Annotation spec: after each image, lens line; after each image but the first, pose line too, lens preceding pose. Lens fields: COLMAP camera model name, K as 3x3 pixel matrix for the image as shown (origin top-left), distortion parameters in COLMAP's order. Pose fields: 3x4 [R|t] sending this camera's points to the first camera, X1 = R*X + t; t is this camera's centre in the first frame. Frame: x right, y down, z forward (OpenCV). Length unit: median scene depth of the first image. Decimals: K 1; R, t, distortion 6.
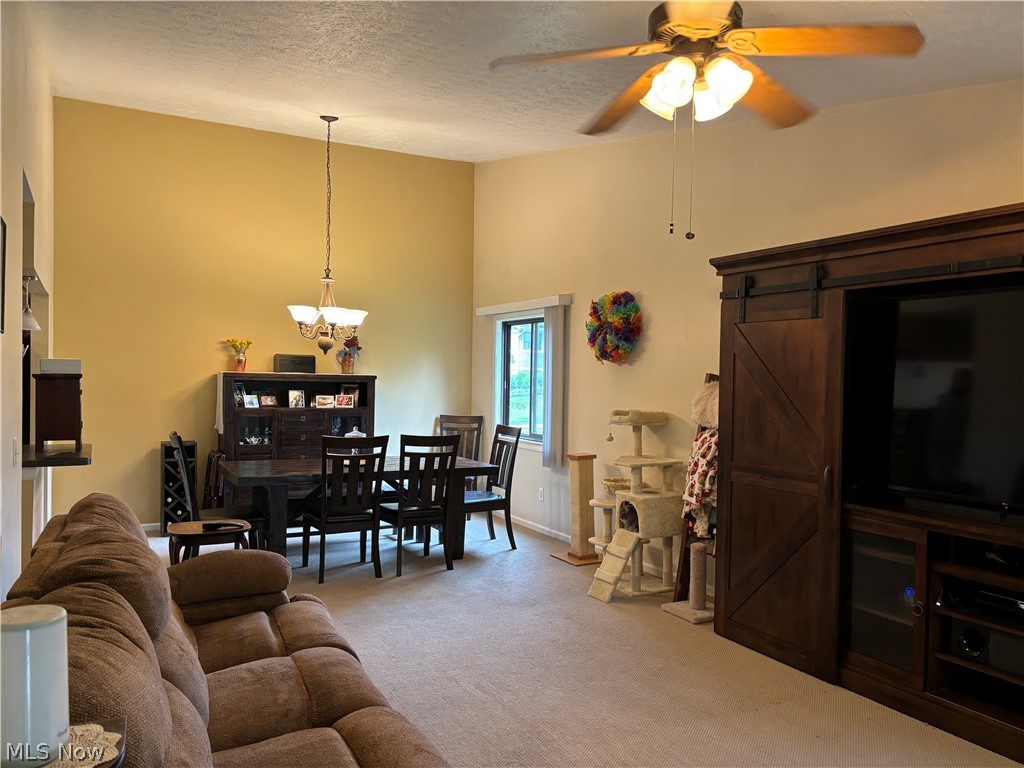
lens RADIAL K [[792.0, 0, 518.1], [0, 792.0, 388.0], [0, 0, 1]] dist [0.049645, -0.001464]
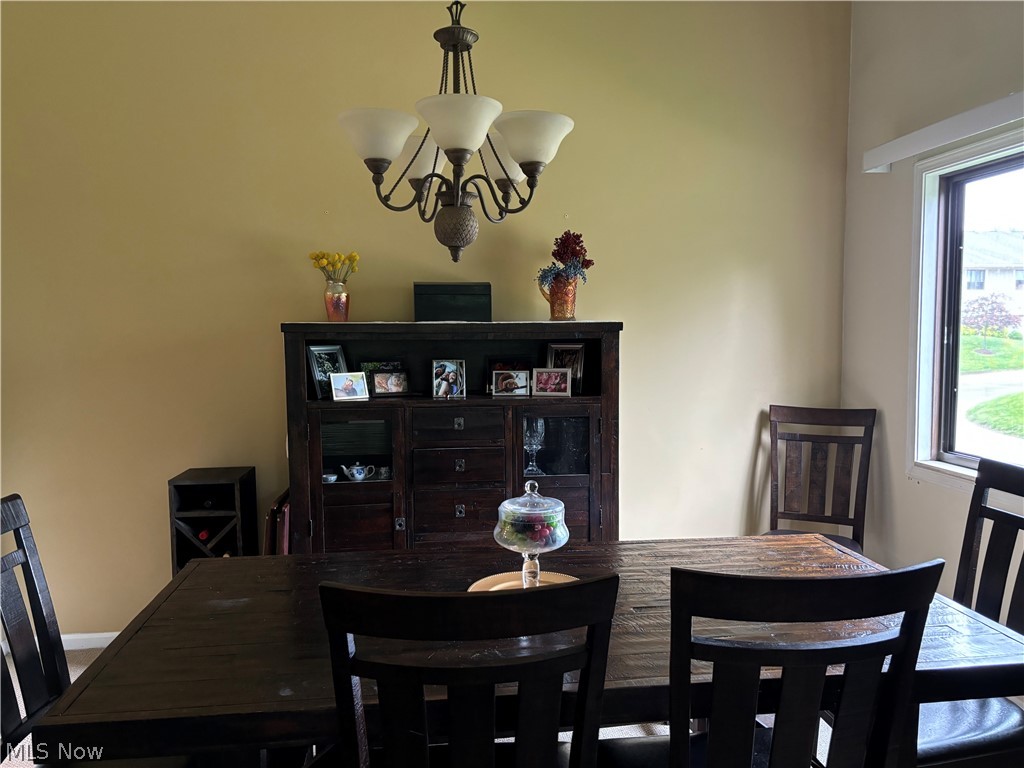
lens RADIAL K [[792.0, 0, 518.1], [0, 792.0, 388.0], [0, 0, 1]] dist [0.049645, -0.001464]
pose [[0.936476, -0.002186, -0.350724, -0.081874], [0.023266, 0.998165, 0.055901, -0.005315], [0.349959, -0.060509, 0.934809, 0.582320]]
